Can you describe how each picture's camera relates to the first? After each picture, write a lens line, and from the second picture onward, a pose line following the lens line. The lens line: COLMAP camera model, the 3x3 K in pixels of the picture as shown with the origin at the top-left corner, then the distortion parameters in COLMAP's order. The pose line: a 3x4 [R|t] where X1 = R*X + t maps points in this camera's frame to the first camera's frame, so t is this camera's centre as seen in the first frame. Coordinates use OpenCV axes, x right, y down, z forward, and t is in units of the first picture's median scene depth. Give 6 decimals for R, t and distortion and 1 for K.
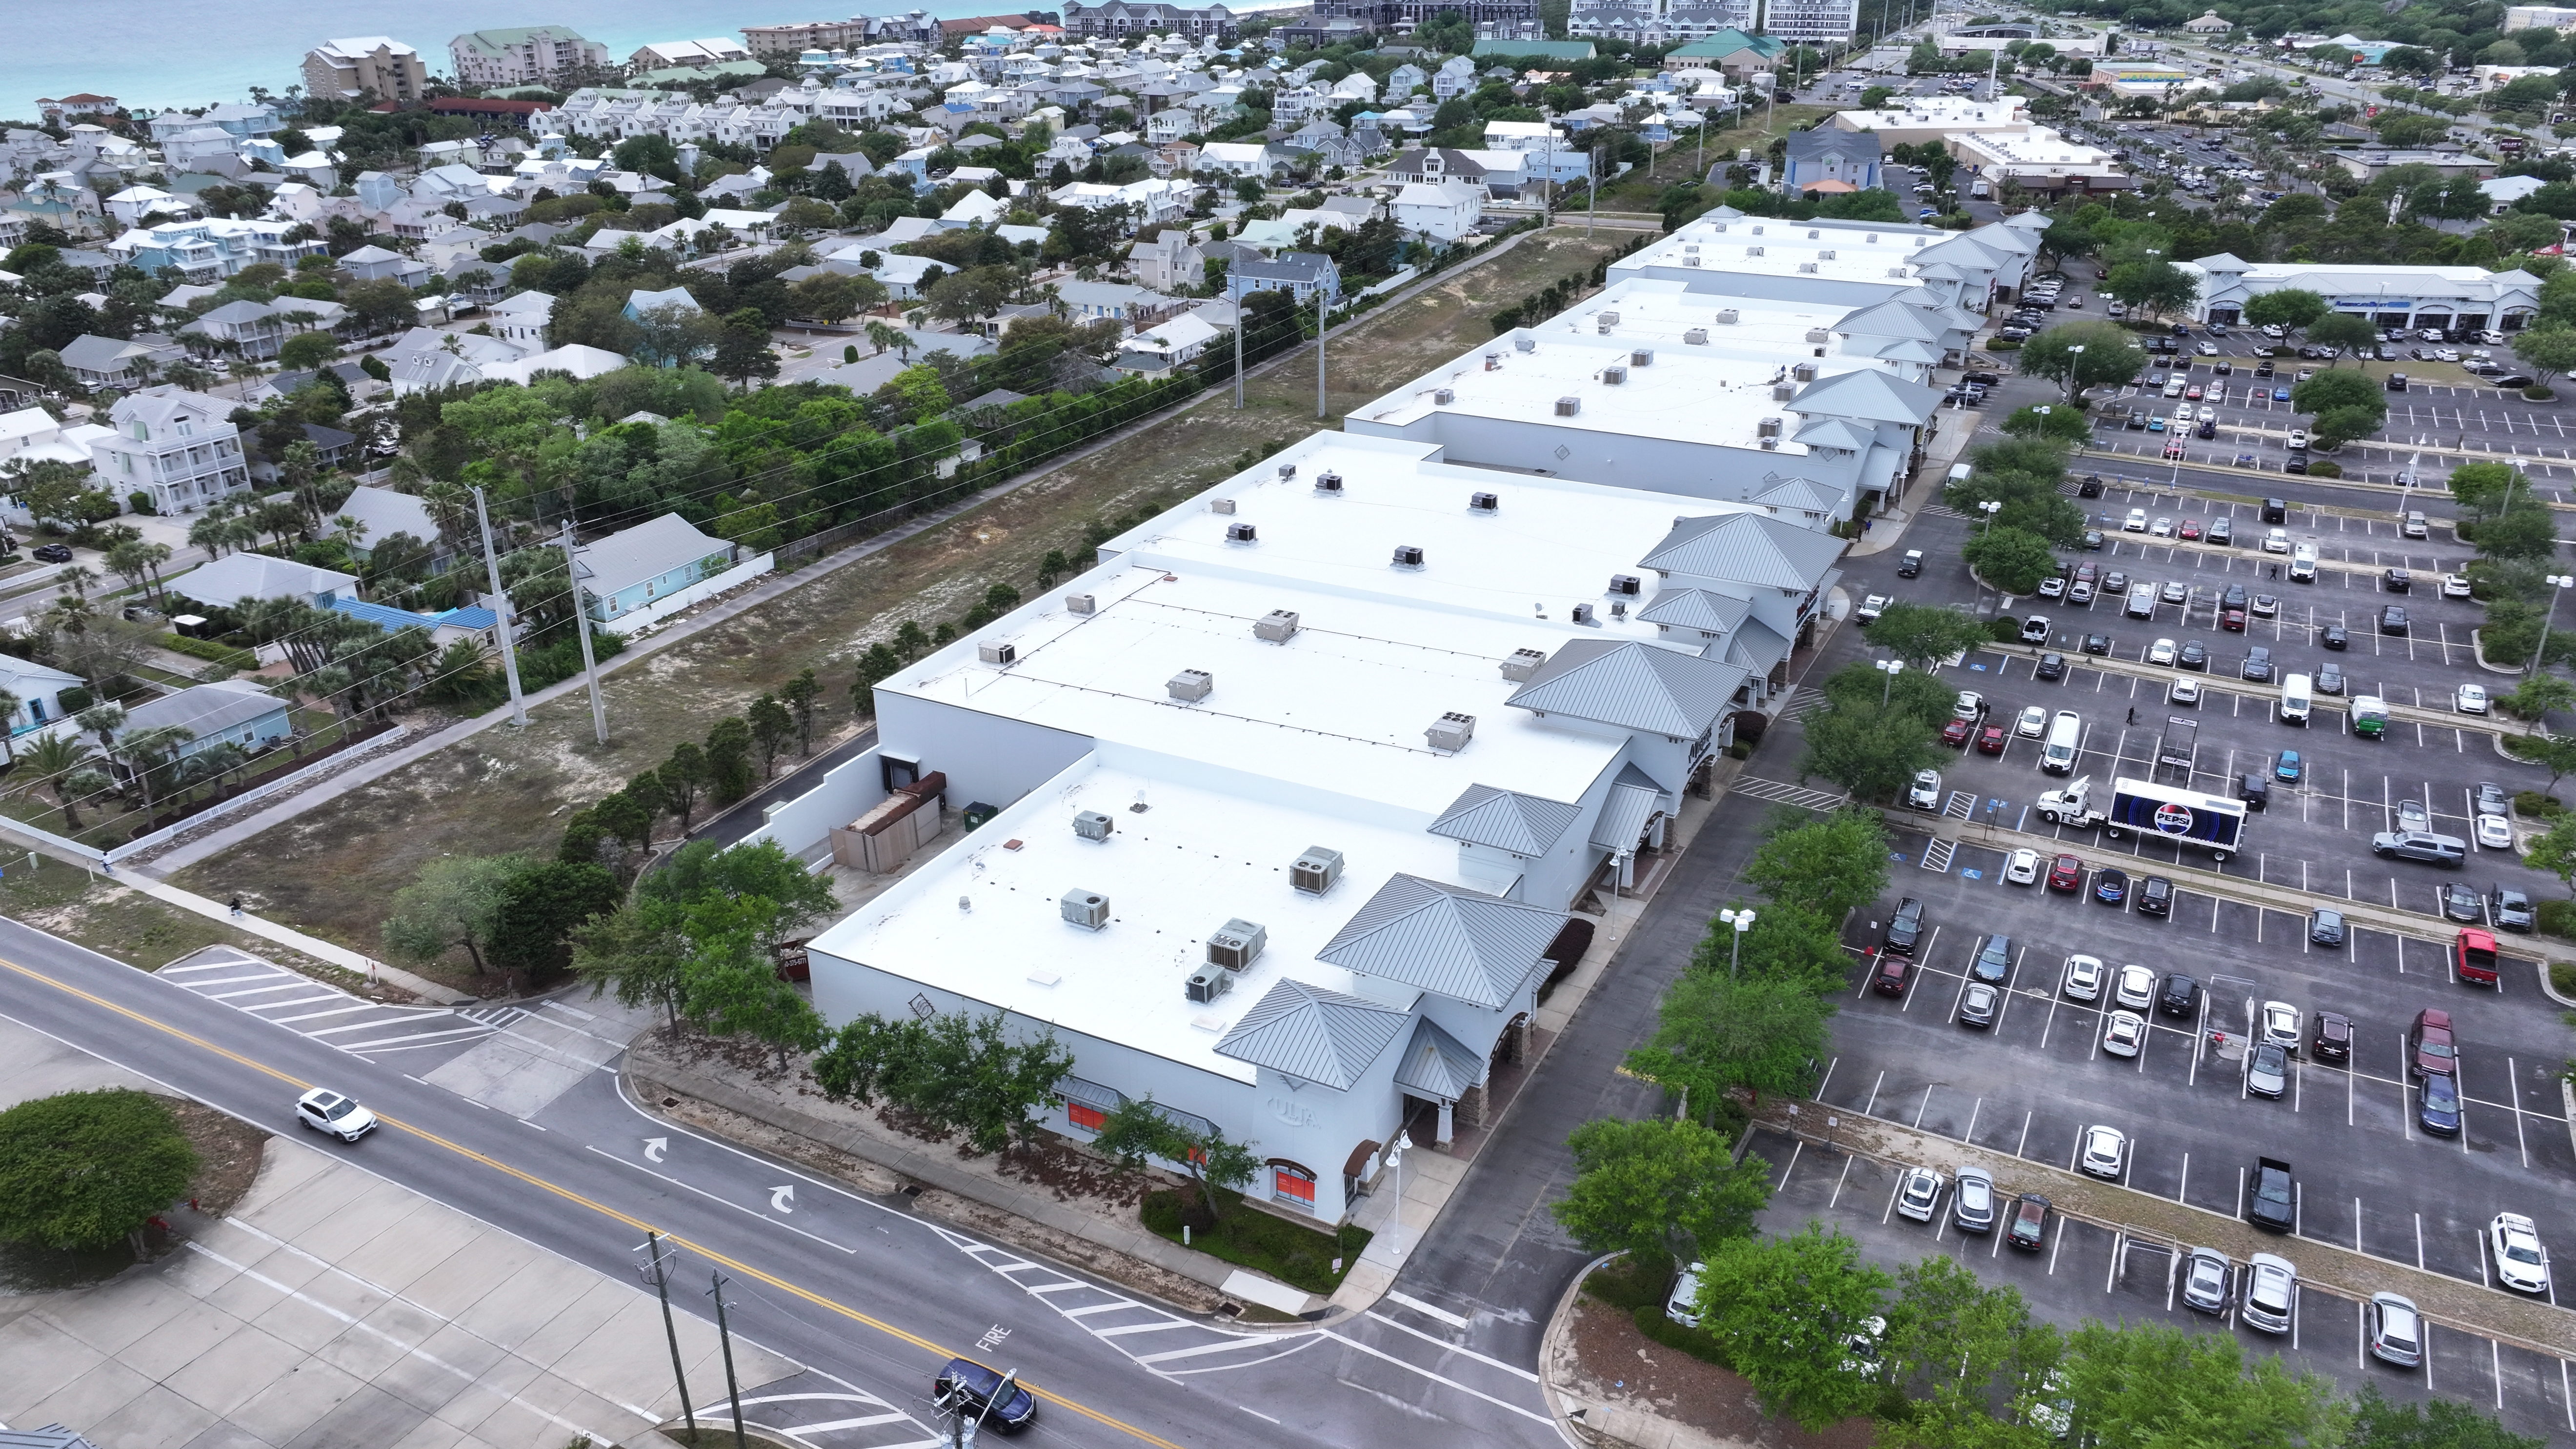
lens RADIAL K [[1800.8, 0, 1297.2], [0, 1800.8, 724.3], [0, 0, 1]] dist [0.001432, 0.005758]
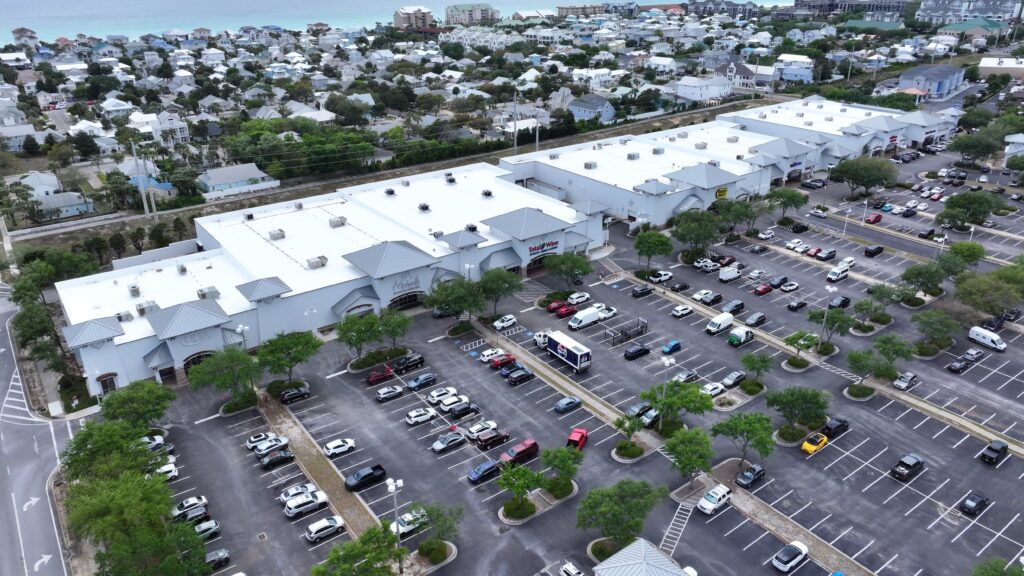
lens RADIAL K [[715.9, 0, 515.6], [0, 715.9, 287.9], [0, 0, 1]] dist [0.001432, 0.005758]
pose [[0.901238, 0.180648, -0.393873, 0.514658], [-0.179613, 0.982931, 0.039836, -0.035749], [0.394346, 0.034843, 0.918301, 0.077679]]
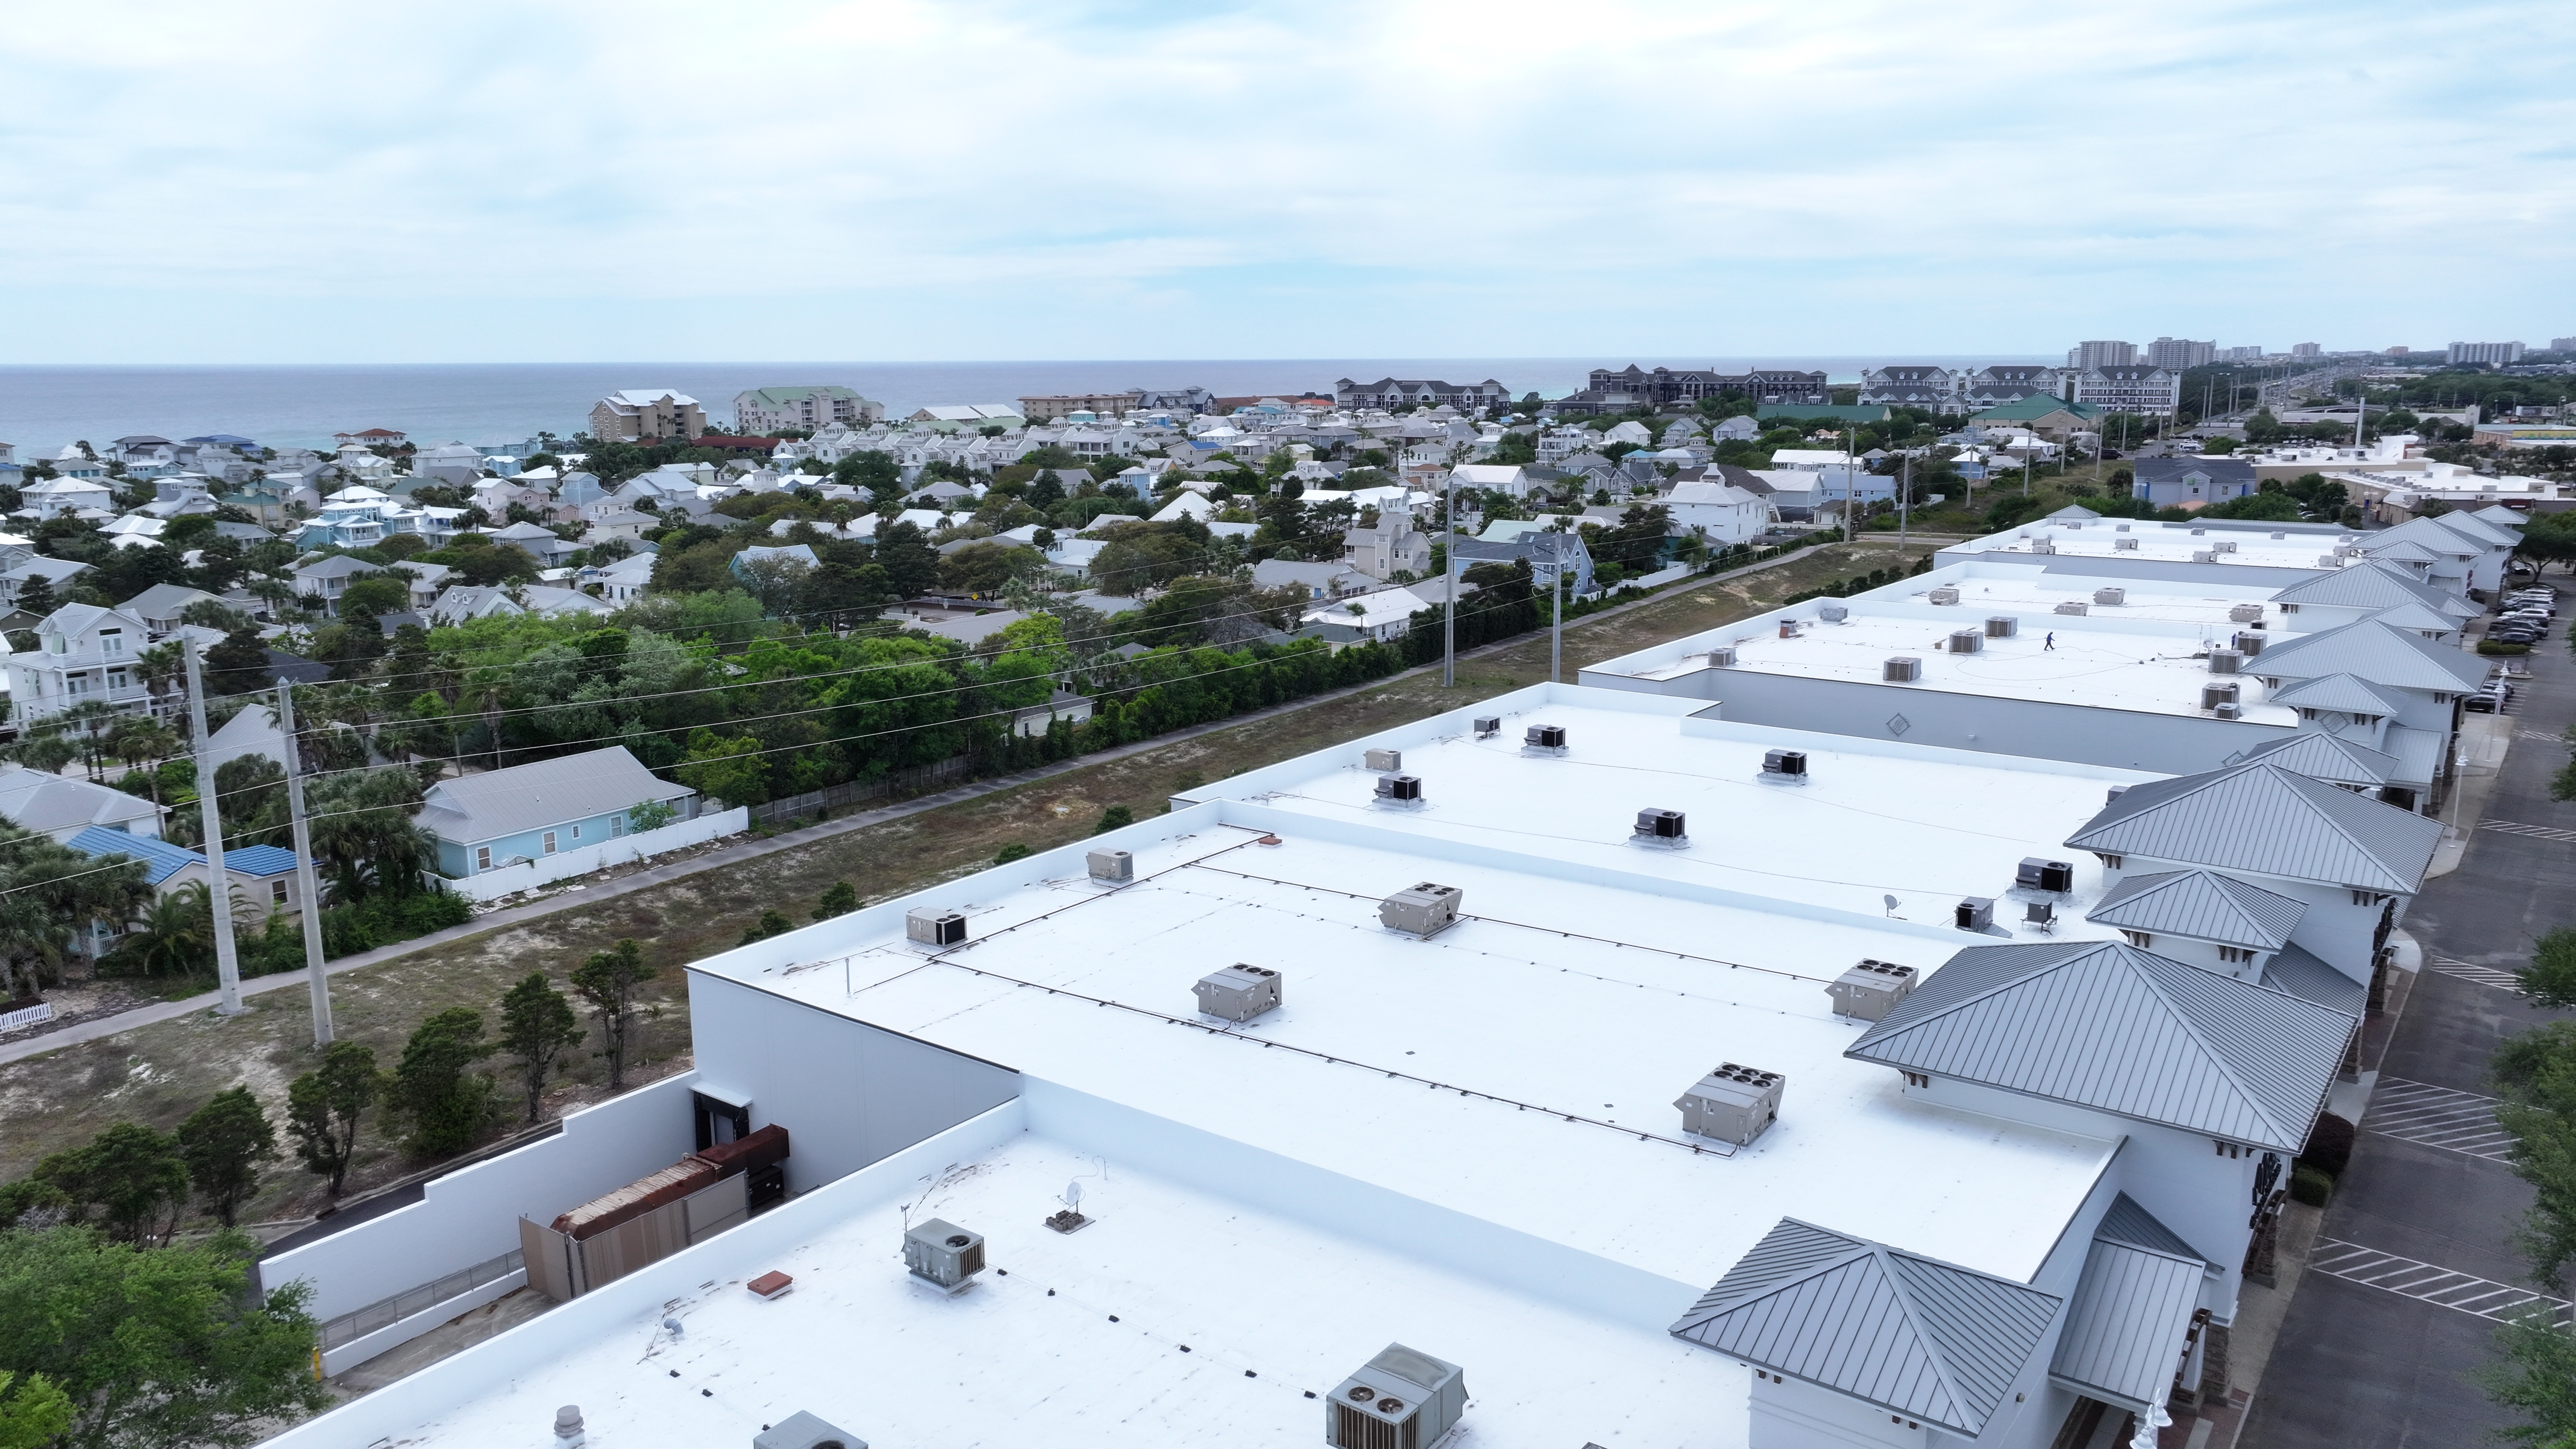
lens RADIAL K [[1800.8, 0, 1297.2], [0, 1800.8, 724.3], [0, 0, 1]] dist [0.001432, 0.005758]
pose [[0.988033, 0.029499, -0.151398, 0.026085], [-0.061890, 0.974882, -0.213949, 0.010072], [0.141284, 0.220759, 0.965041, 0.319584]]
